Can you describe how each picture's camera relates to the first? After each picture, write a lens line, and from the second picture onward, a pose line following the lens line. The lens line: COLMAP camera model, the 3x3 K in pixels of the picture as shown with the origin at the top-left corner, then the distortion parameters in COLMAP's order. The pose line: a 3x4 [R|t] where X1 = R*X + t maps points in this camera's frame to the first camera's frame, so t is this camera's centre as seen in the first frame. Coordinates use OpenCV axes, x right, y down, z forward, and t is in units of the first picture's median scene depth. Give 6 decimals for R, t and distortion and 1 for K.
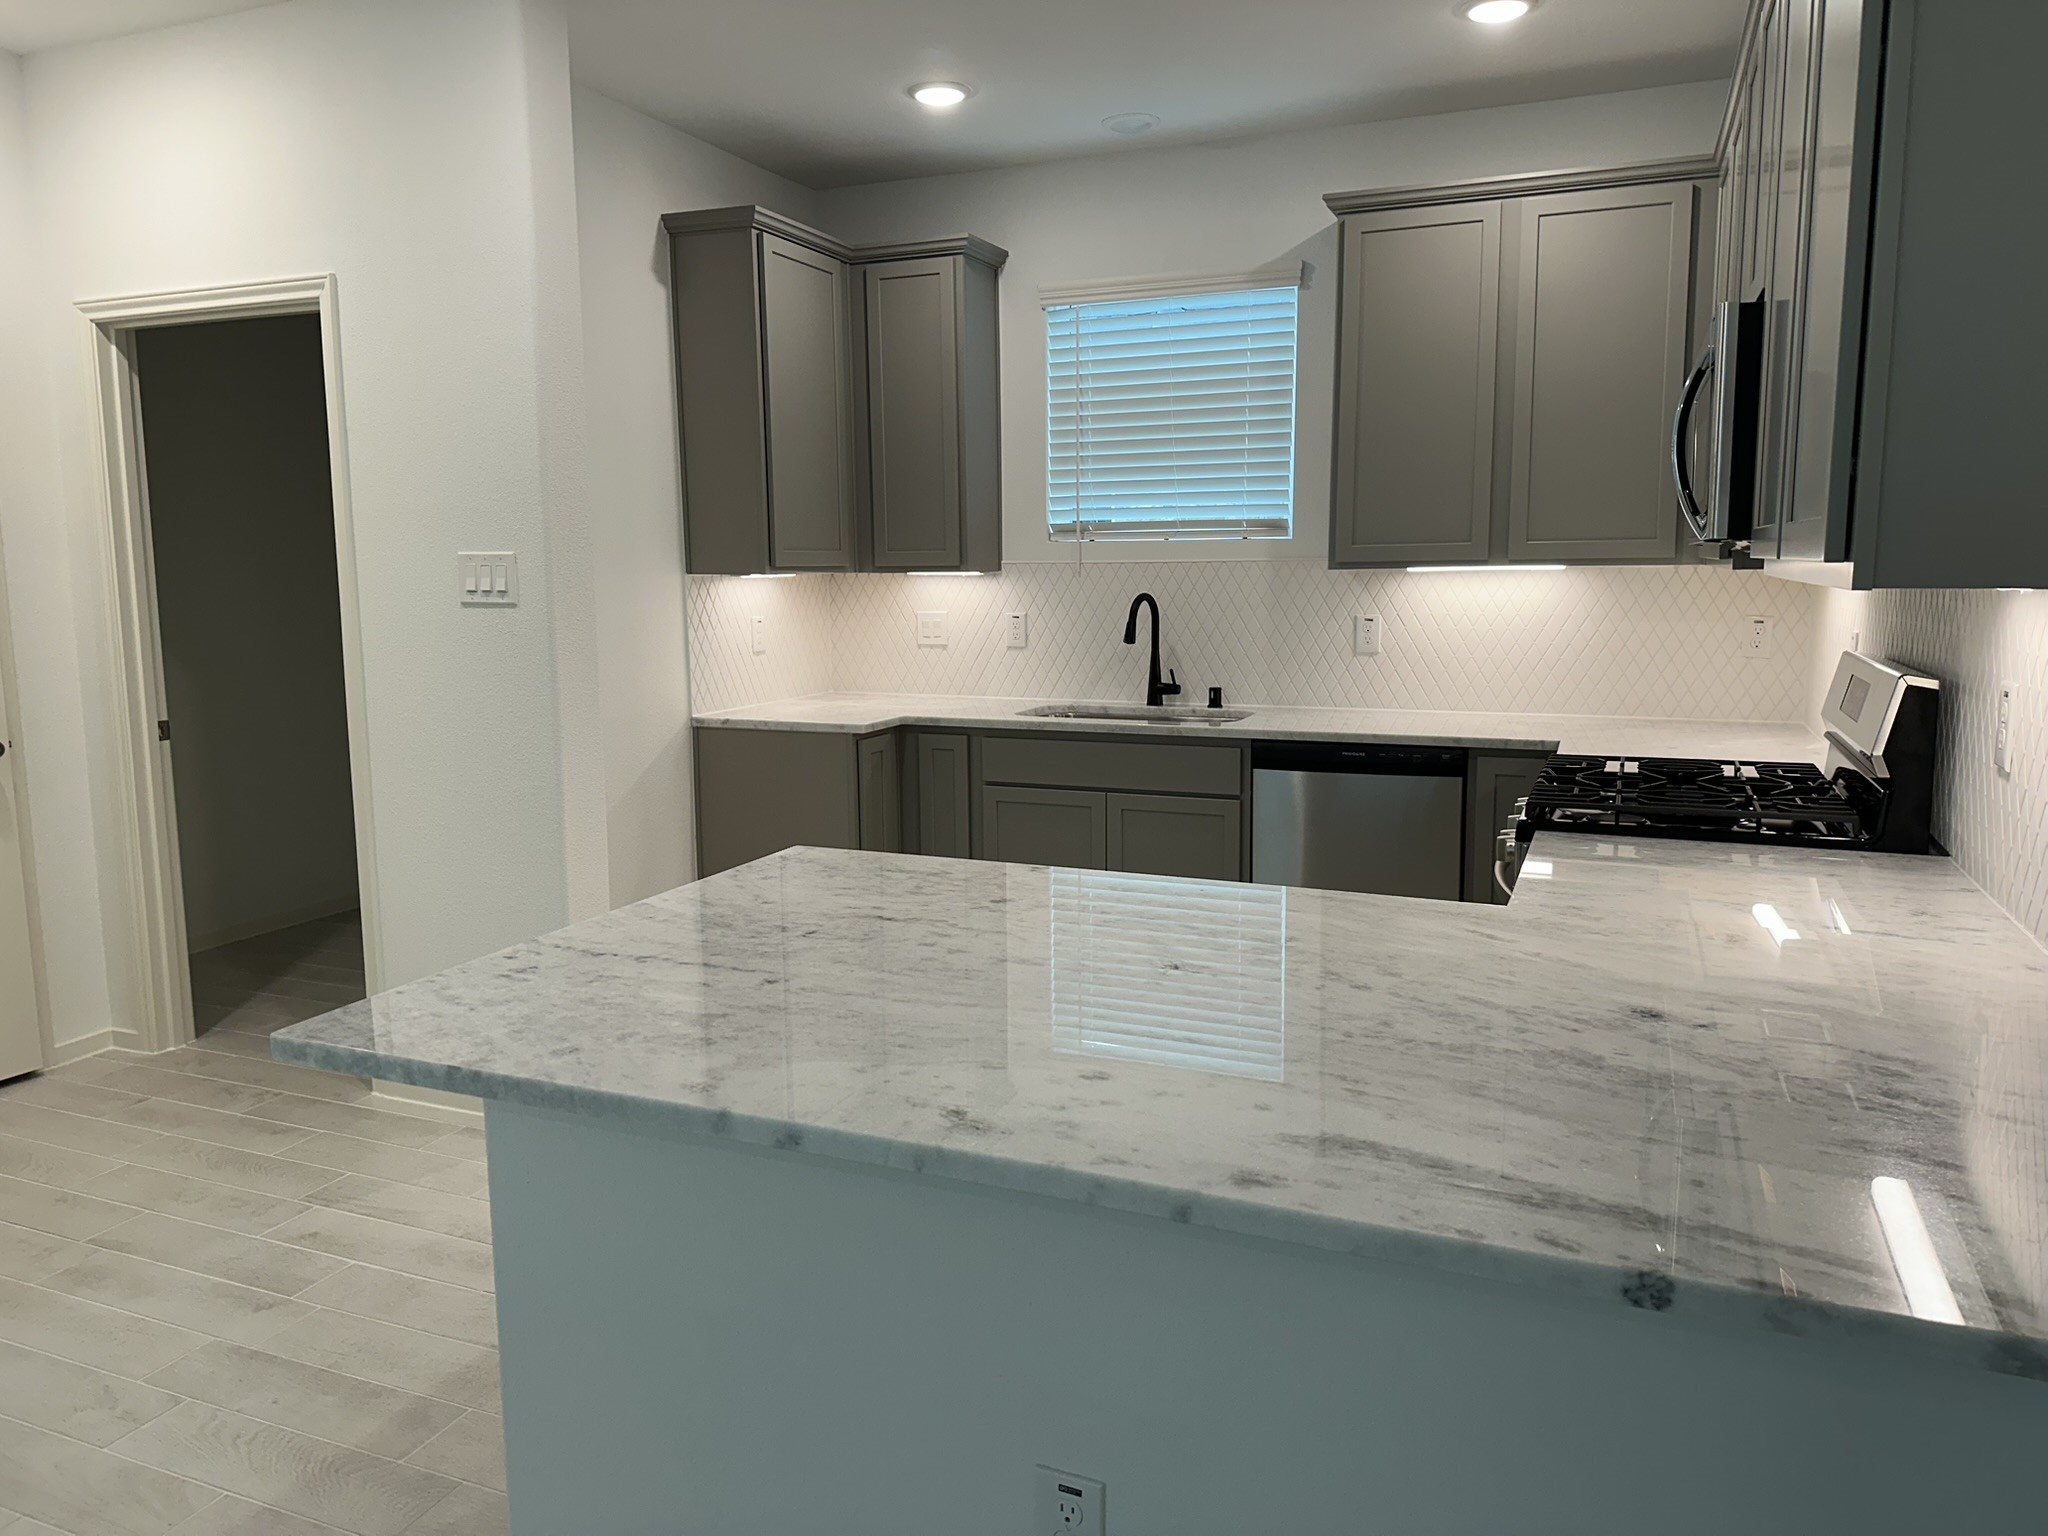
lens RADIAL K [[1418.1, 0, 1024.0], [0, 1418.1, 768.0], [0, 0, 1]] dist [0.127154, -0.225505]
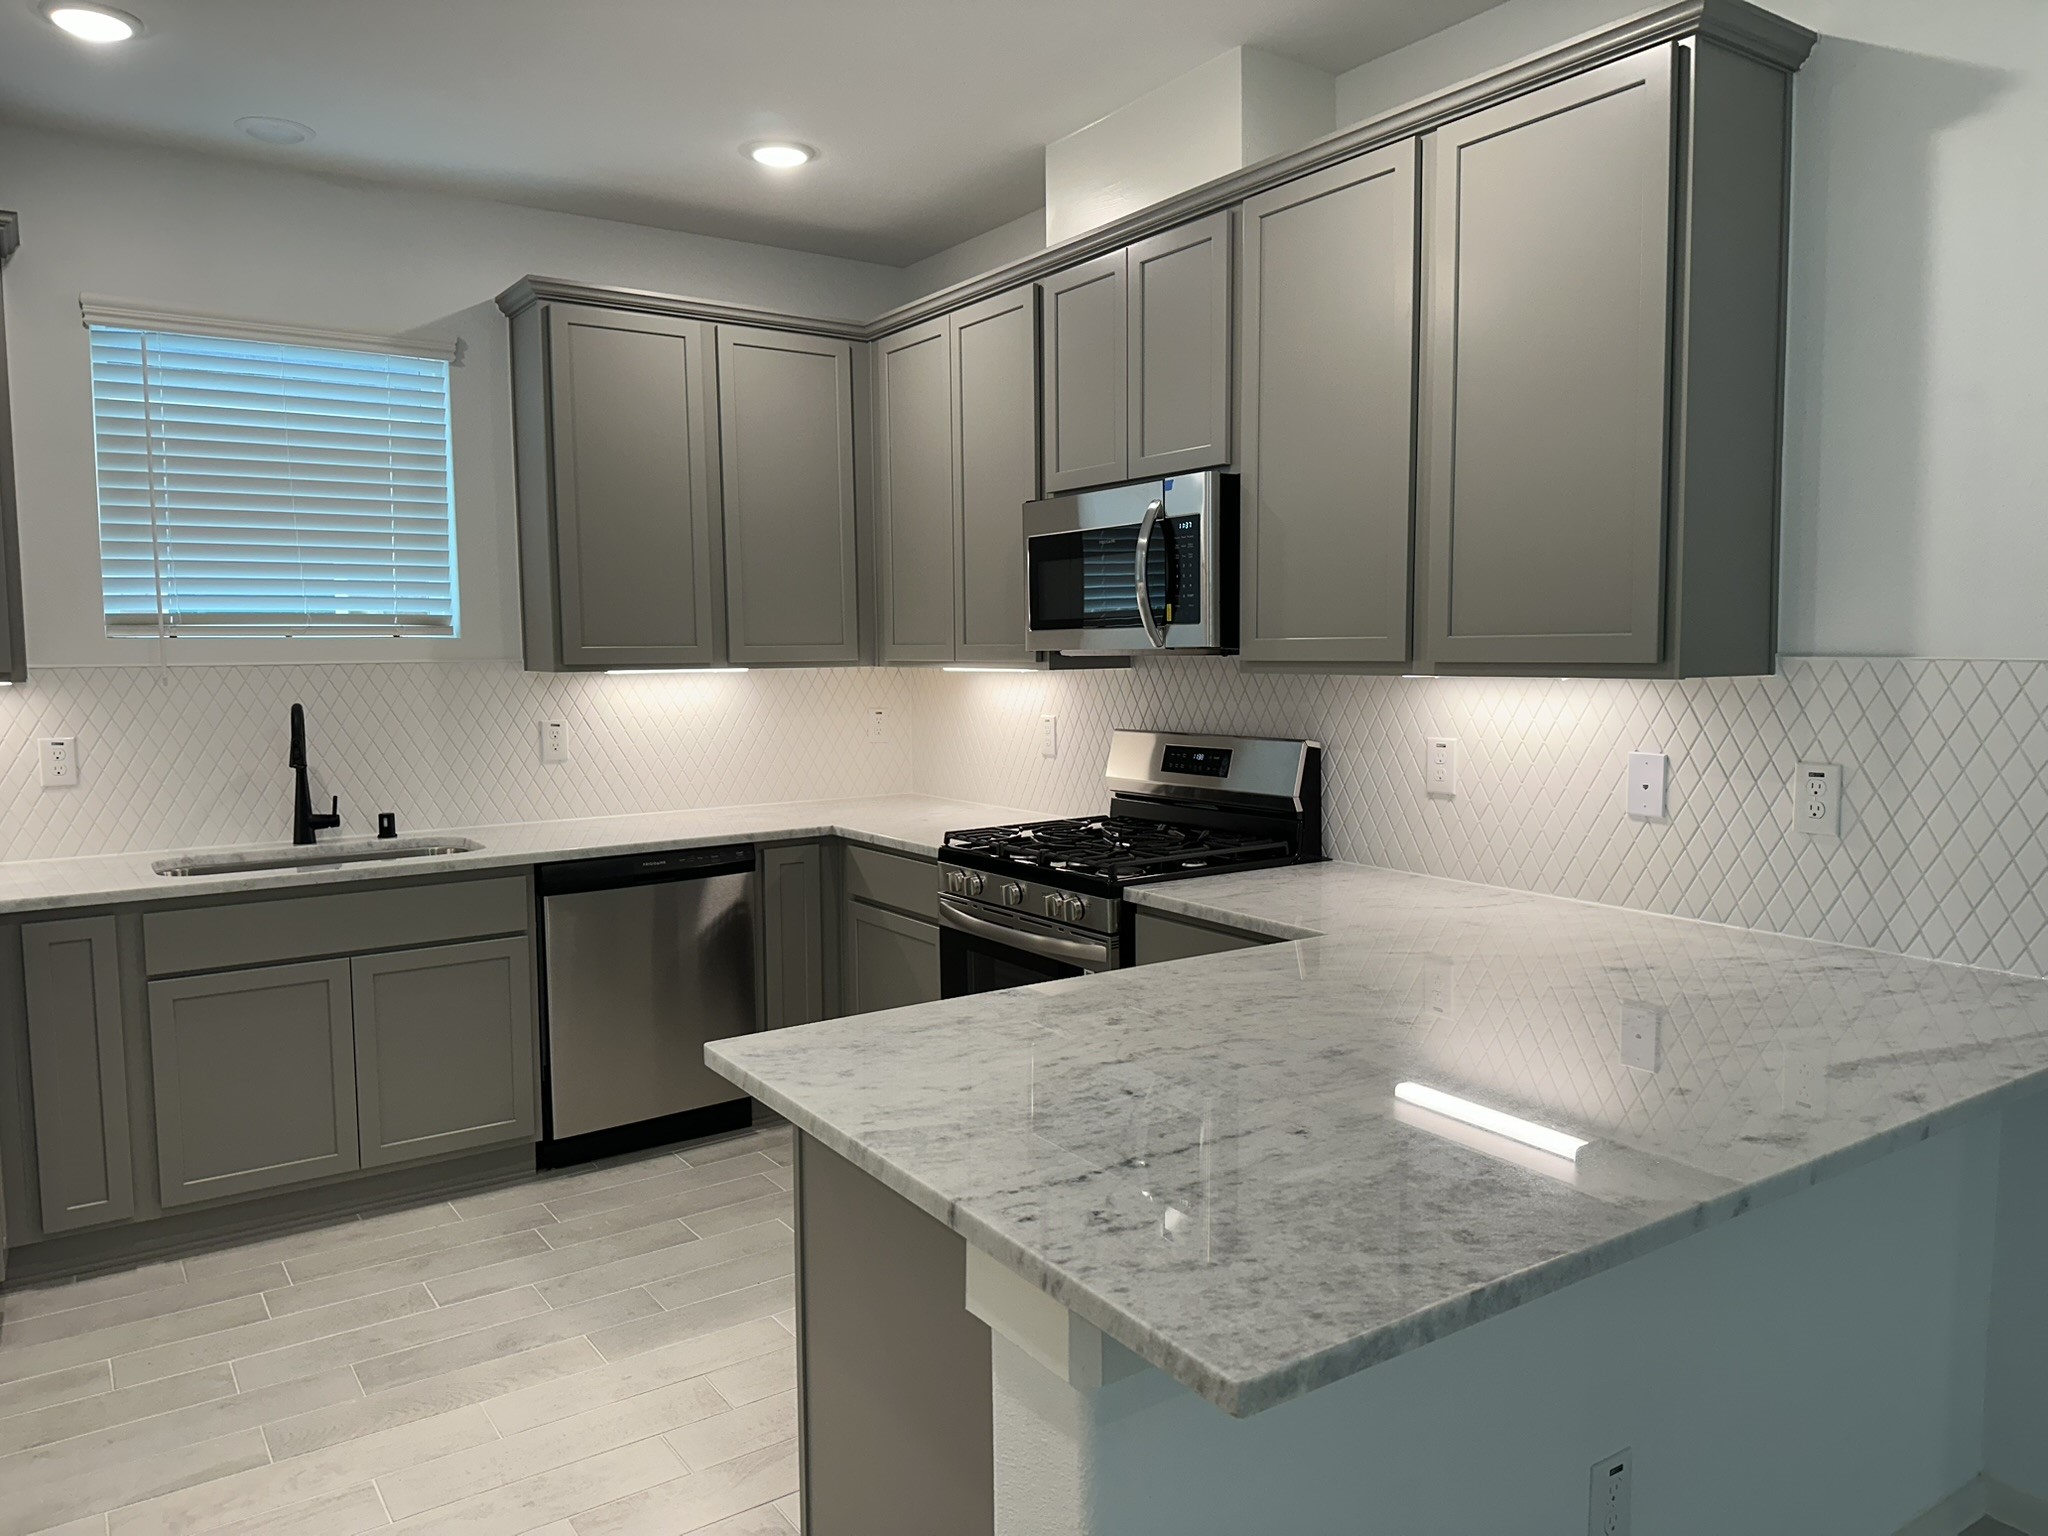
lens RADIAL K [[1423.7, 0, 1024.6], [0, 1423.7, 758.0], [0, 0, 1]] dist [0.100408, -0.126673]
pose [[0.537166, -0.064661, 0.840994, -0.418455], [0.126829, 0.991913, -0.004745, -0.042215], [-0.833887, 0.109211, 0.541023, 0.256375]]
